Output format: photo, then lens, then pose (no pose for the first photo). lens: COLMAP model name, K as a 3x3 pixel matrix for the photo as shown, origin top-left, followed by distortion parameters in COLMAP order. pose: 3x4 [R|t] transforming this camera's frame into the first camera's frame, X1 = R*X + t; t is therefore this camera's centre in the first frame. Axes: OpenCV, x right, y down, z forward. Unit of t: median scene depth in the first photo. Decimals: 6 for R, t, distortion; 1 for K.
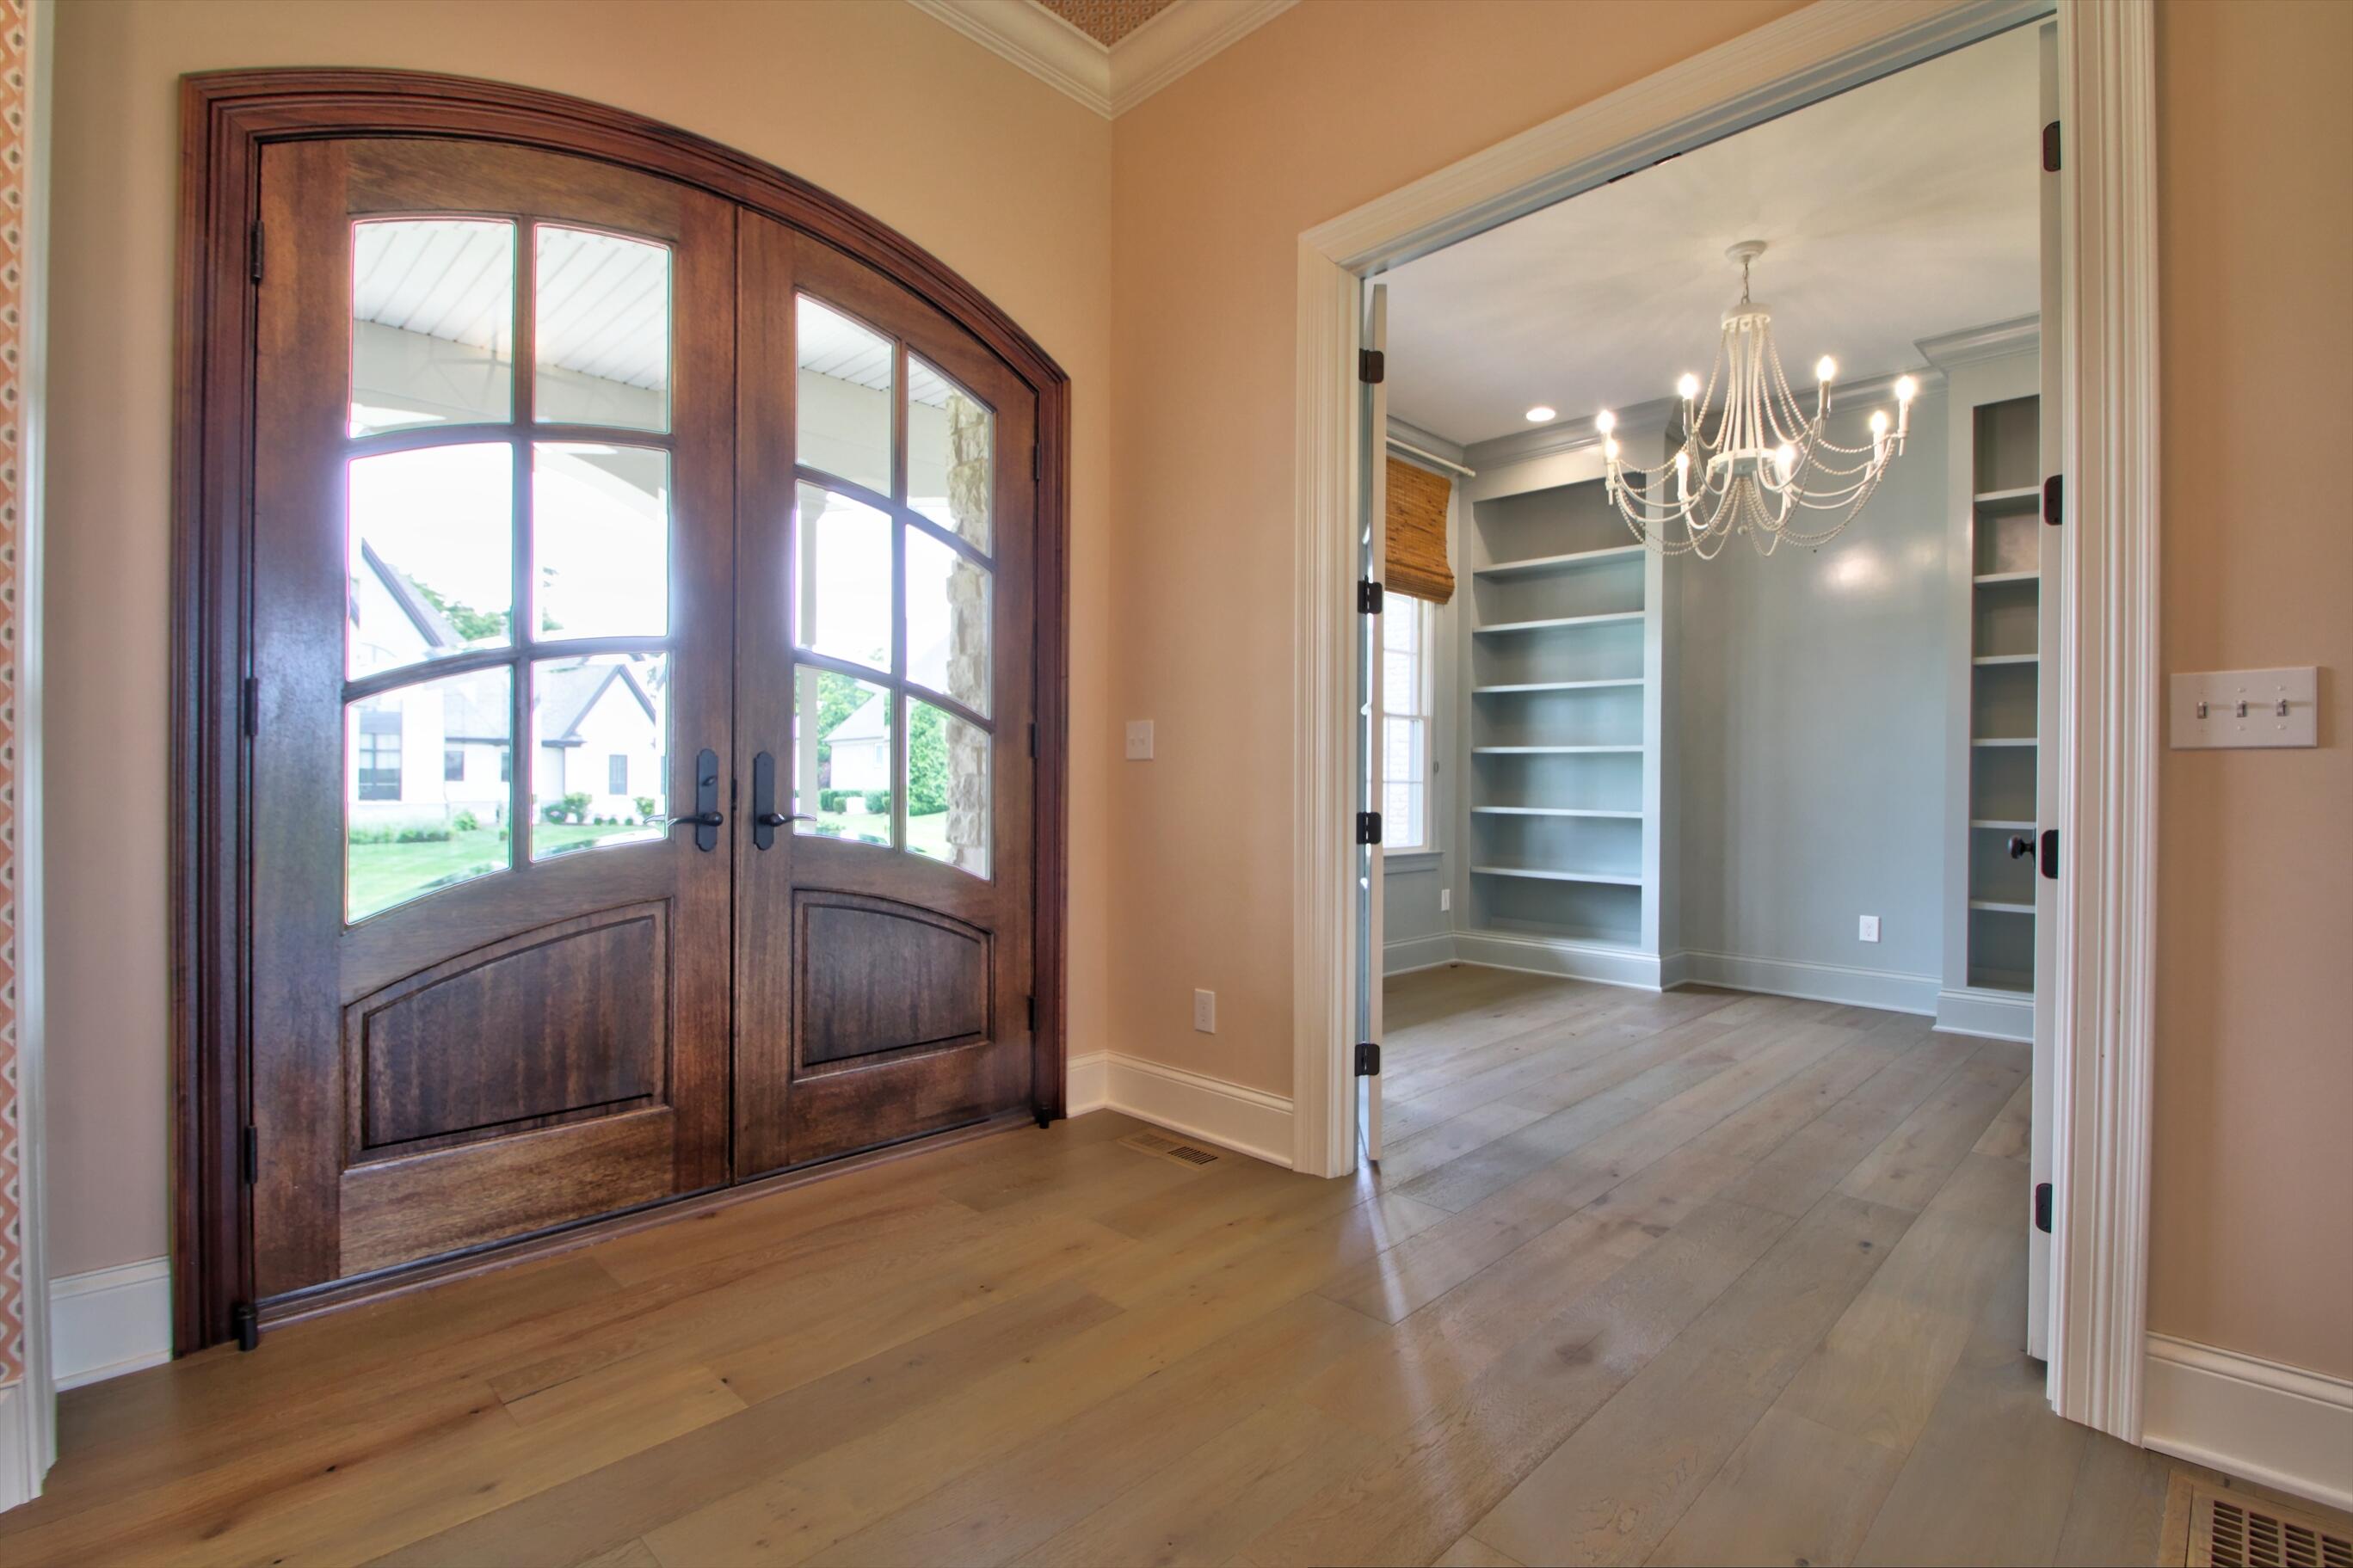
lens RADIAL K [[1082.3, 0, 1179.8], [0, 1082.3, 787.0], [0, 0, 1]] dist [0.010793, -0.013548]
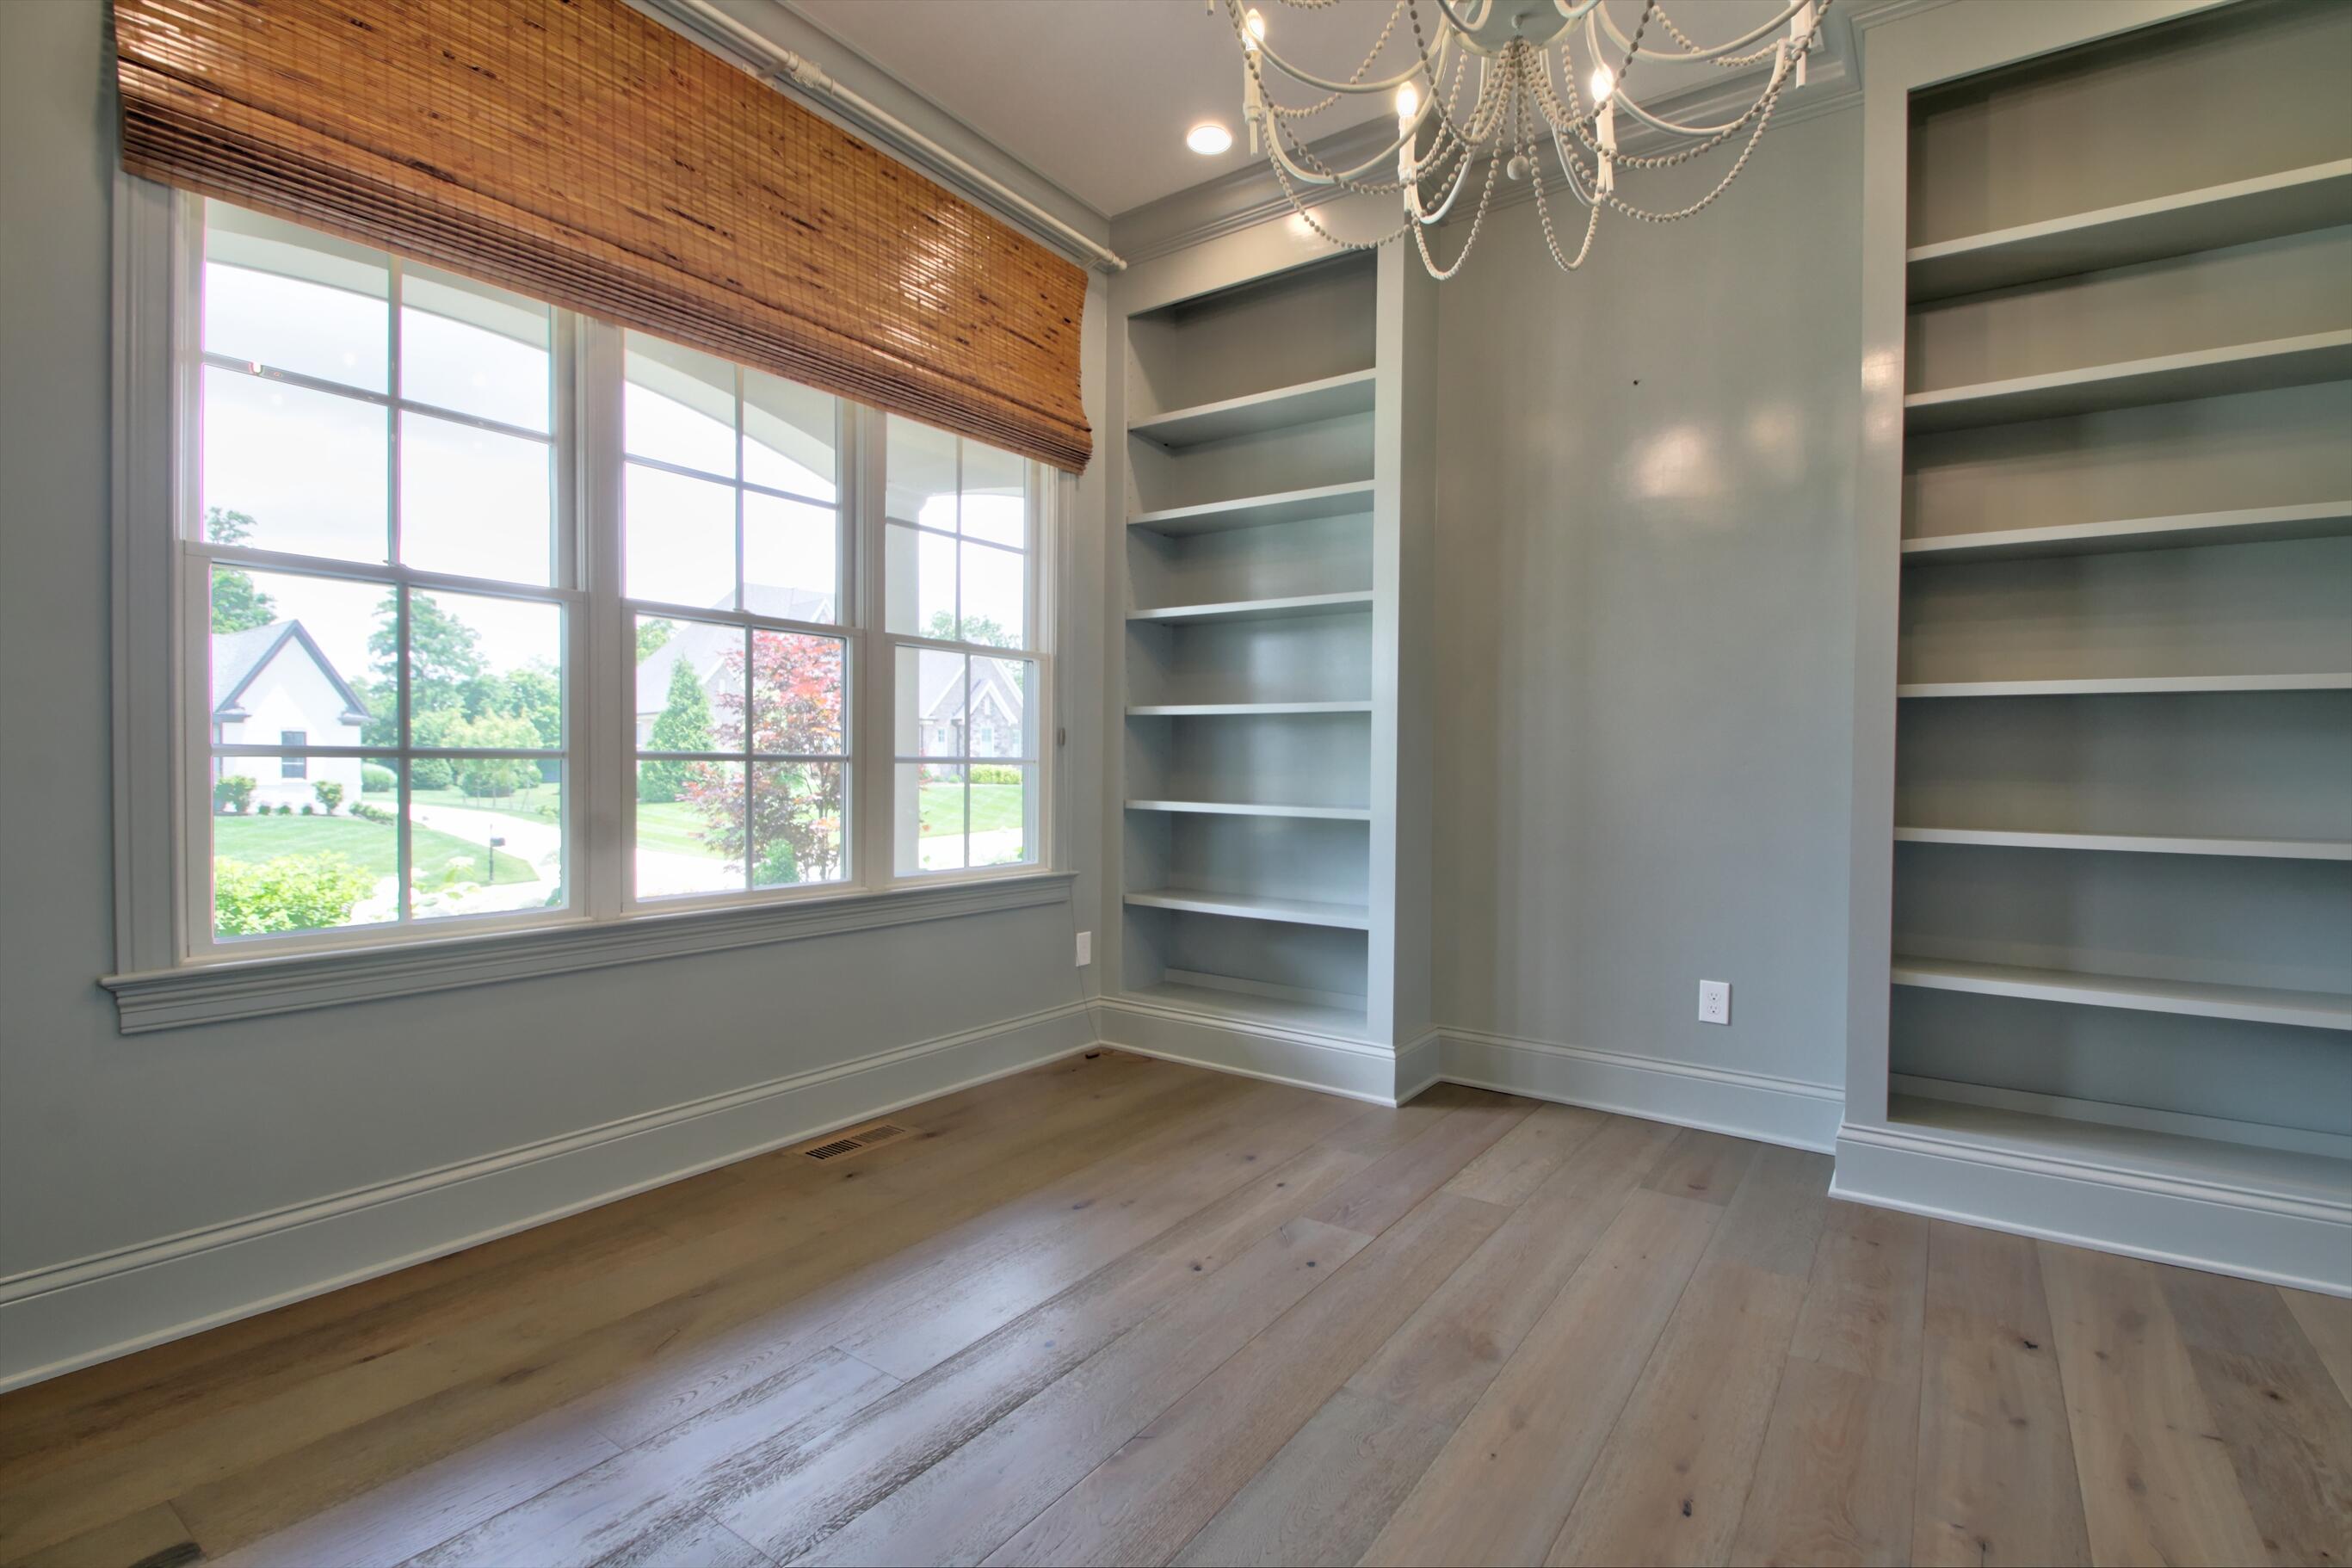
lens RADIAL K [[1082.0, 0, 1190.2], [0, 1082.0, 785.4], [0, 0, 1]] dist [0.010793, -0.013548]
pose [[0.985410, -0.000897, 0.170198, 0.203741], [-0.001386, 0.999911, 0.013298, 0.001206], [-0.170194, -0.013340, 0.985320, 0.380582]]
